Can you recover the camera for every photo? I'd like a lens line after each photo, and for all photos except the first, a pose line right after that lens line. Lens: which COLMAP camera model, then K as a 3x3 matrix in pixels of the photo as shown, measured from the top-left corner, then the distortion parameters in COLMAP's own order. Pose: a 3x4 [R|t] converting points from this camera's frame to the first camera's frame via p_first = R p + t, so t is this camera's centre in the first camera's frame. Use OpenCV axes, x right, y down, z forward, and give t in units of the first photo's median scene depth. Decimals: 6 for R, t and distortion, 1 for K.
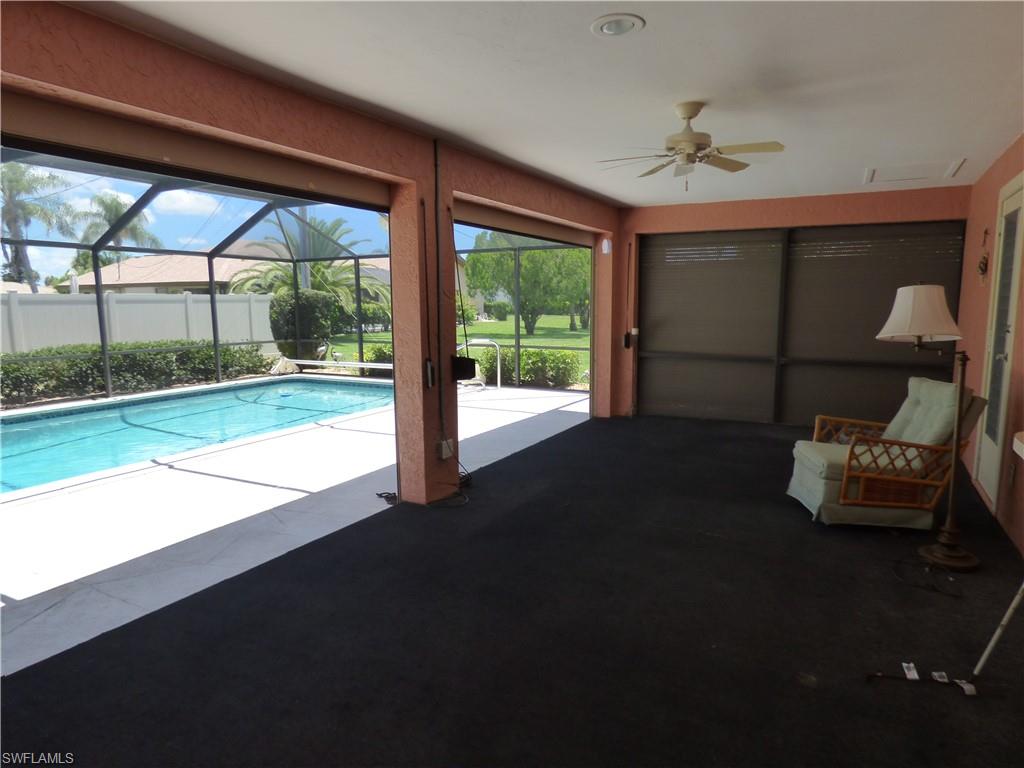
lens RADIAL K [[632.5, 0, 512.1], [0, 632.5, 381.6], [0, 0, 1]] dist [-0.006165, -0.003552]
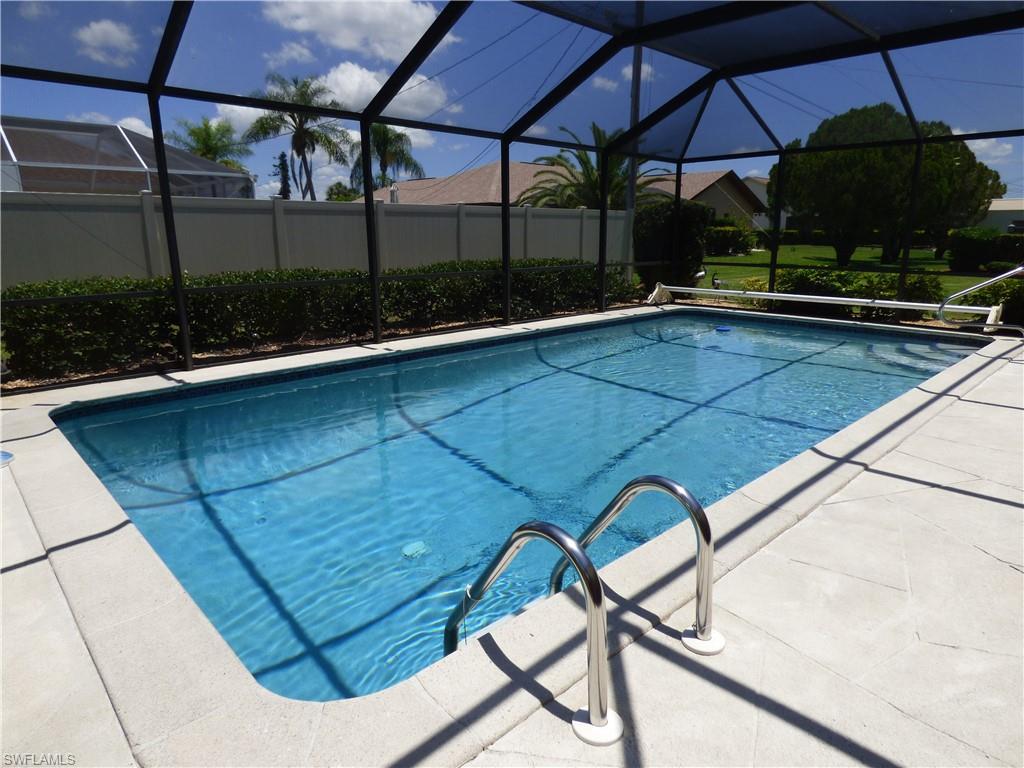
lens RADIAL K [[632.5, 0, 517.5], [0, 632.5, 383.4], [0, 0, 1]] dist [-0.006165, -0.003552]
pose [[0.948656, 0.084800, -0.304730, -0.241499], [-0.049965, 0.991472, 0.120360, 0.001227], [0.312338, -0.098955, 0.944803, 0.138146]]
